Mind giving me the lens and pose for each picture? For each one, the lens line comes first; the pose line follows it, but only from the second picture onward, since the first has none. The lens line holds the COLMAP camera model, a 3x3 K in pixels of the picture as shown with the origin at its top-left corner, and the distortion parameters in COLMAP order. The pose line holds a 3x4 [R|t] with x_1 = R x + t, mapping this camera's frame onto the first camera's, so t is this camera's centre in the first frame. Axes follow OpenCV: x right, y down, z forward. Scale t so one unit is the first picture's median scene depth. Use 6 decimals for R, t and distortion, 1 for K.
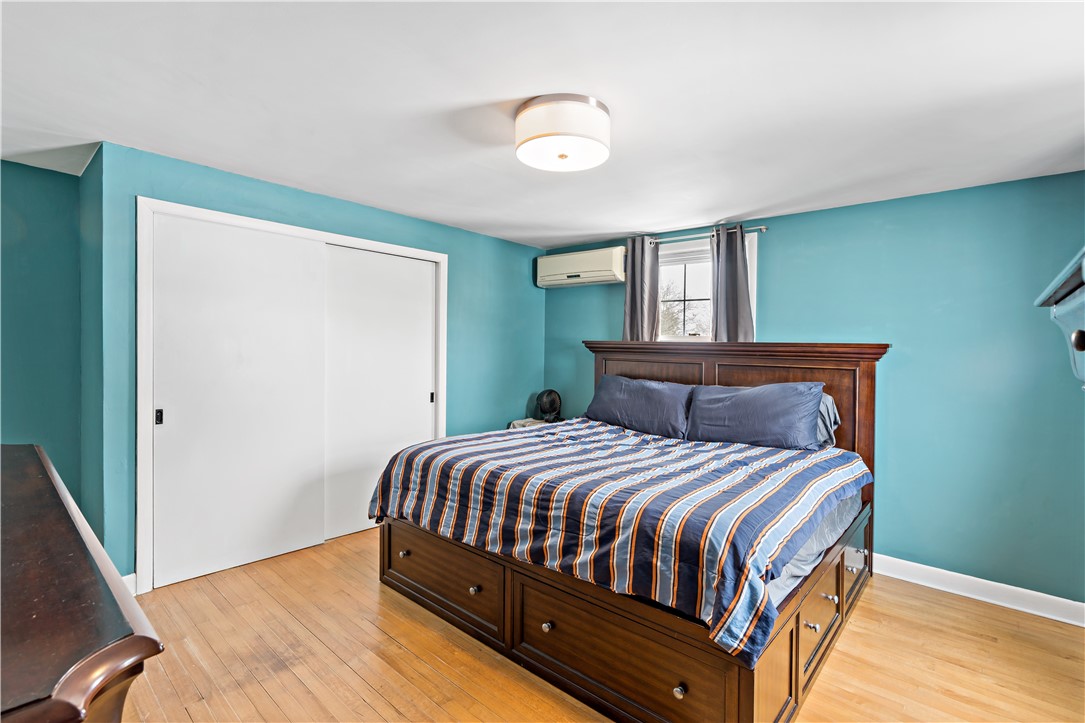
lens RADIAL K [[506.9, 0, 540.2], [0, 506.9, 362.9], [0, 0, 1]] dist [0.002162, 0.000428]
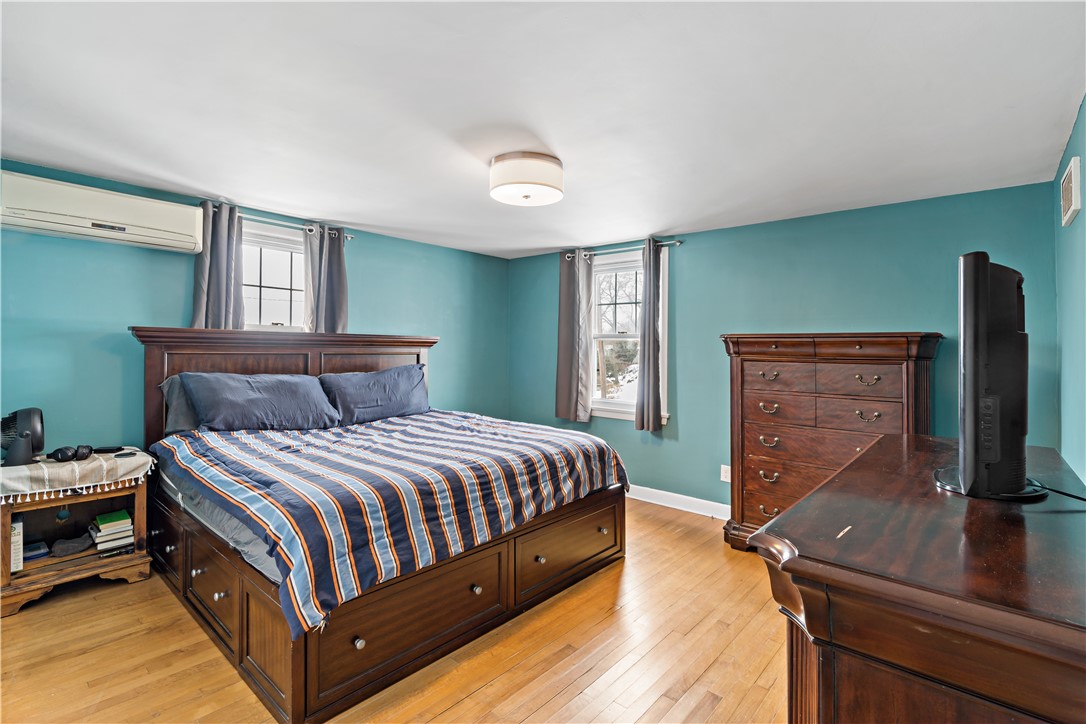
lens RADIAL K [[507.4, 0, 519.0], [0, 507.4, 338.8], [0, 0, 1]] dist [0.002162, 0.000428]
pose [[0.024073, -0.004797, 0.999699, -0.719997], [0.012338, 0.999914, 0.004501, -0.029417], [-0.999634, 0.012226, 0.024130, 0.572129]]
